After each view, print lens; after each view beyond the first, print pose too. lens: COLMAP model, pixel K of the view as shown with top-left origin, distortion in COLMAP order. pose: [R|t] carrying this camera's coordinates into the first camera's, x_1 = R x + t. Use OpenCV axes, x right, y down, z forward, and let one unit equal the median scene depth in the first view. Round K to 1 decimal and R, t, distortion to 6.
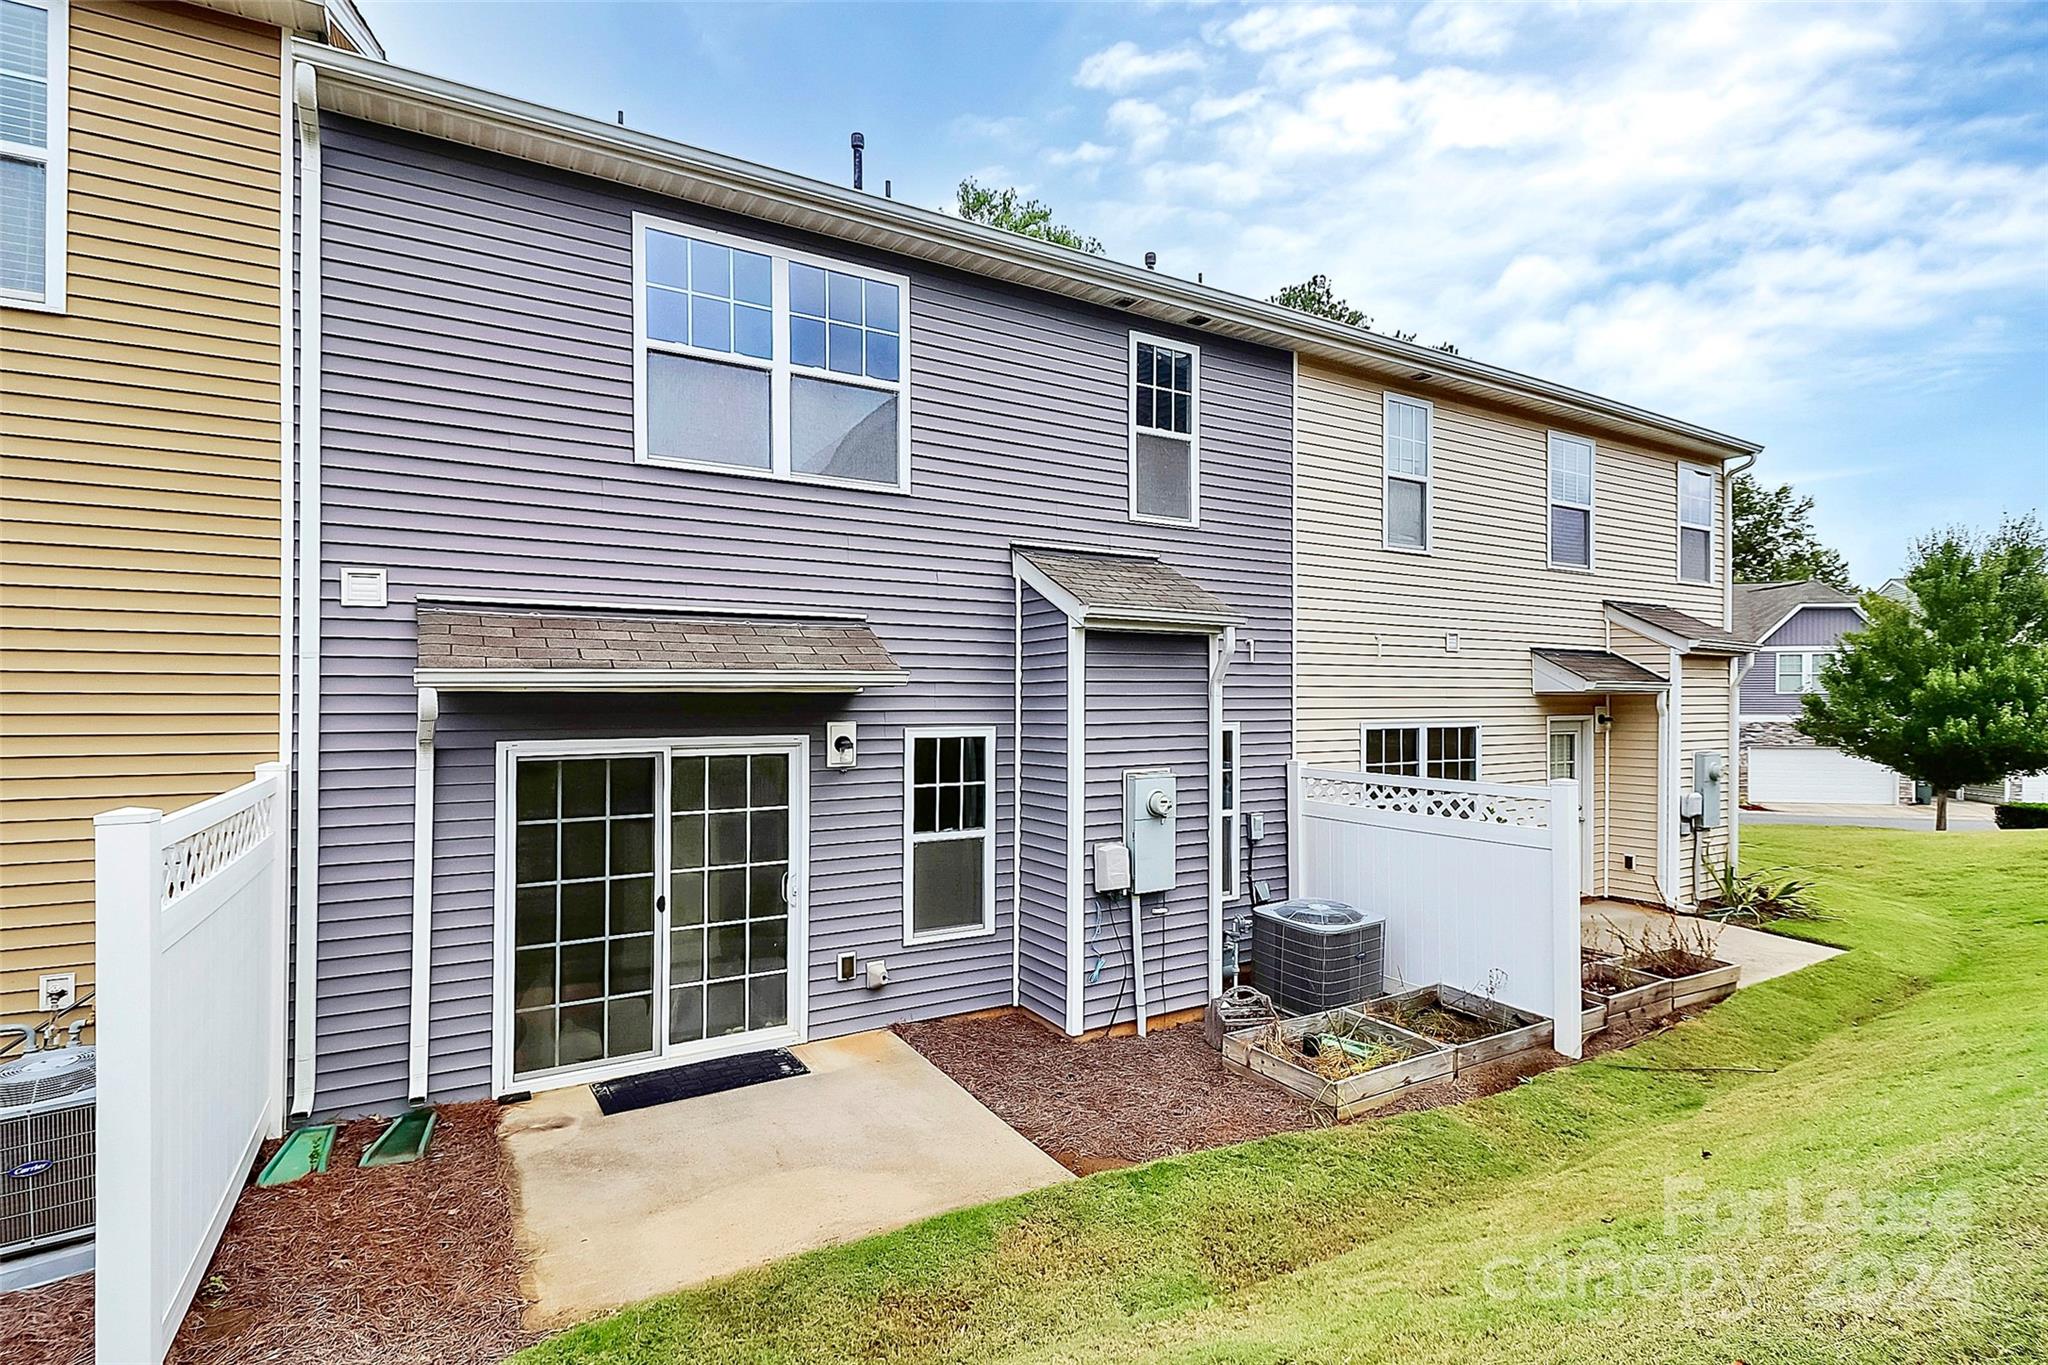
lens RADIAL K [[942.6, 0, 1012.2], [0, 942.6, 679.9], [0, 0, 1]] dist [-0.003037, -0.008877]
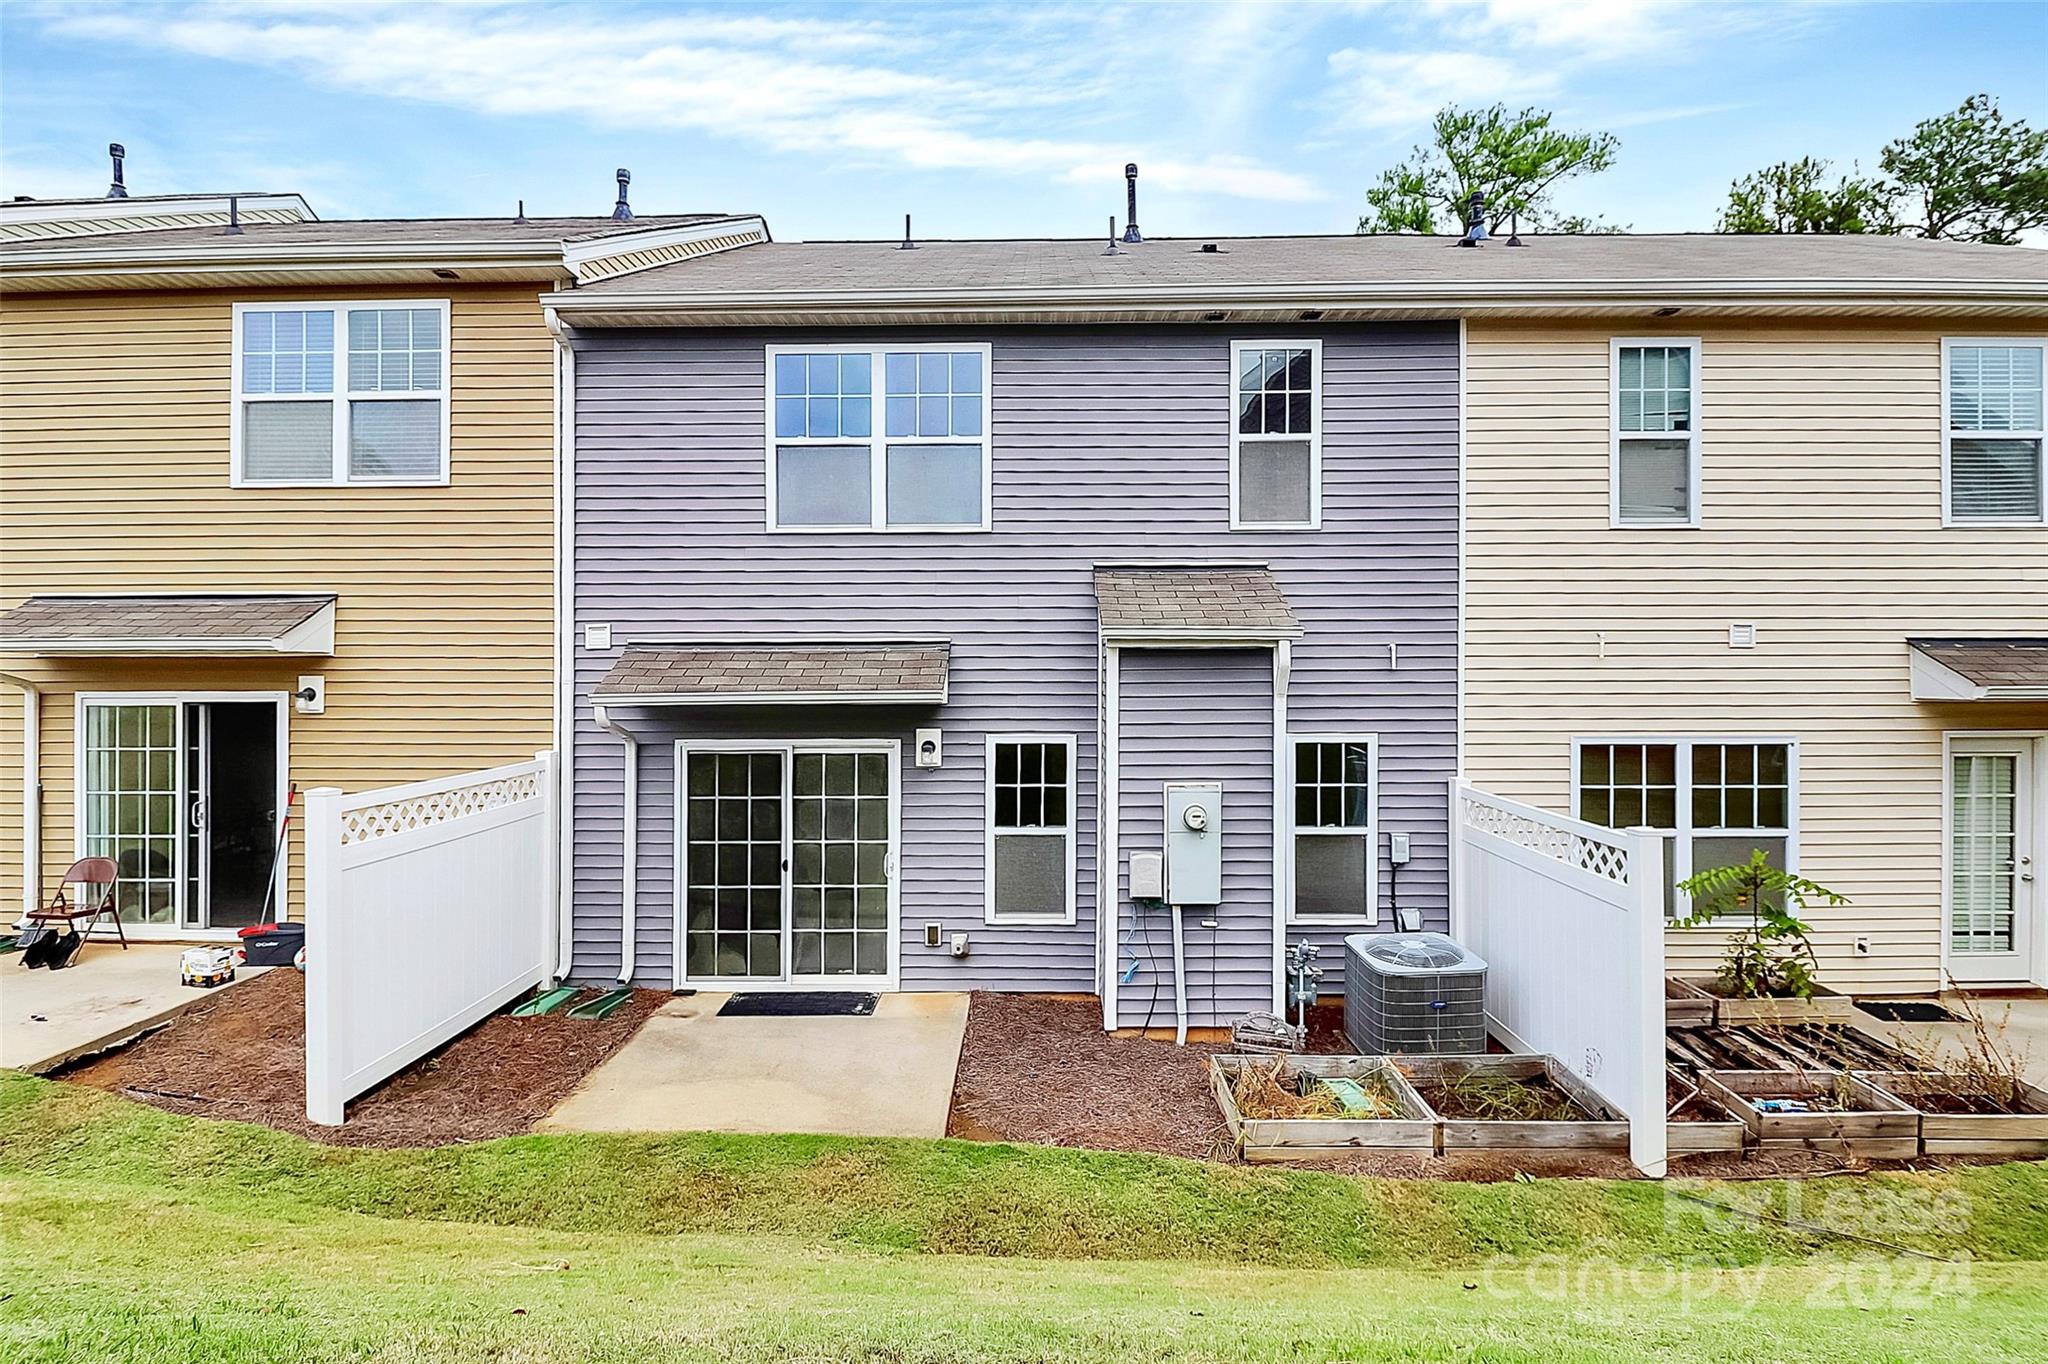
lens RADIAL K [[942.6, 0, 1024.7], [0, 942.6, 639.9], [0, 0, 1]] dist [-0.003037, -0.008877]
pose [[0.861477, -0.016828, -0.507518, 0.536645], [0.012015, 0.999846, -0.012759, -0.051648], [0.507655, 0.004894, 0.861547, 0.030931]]
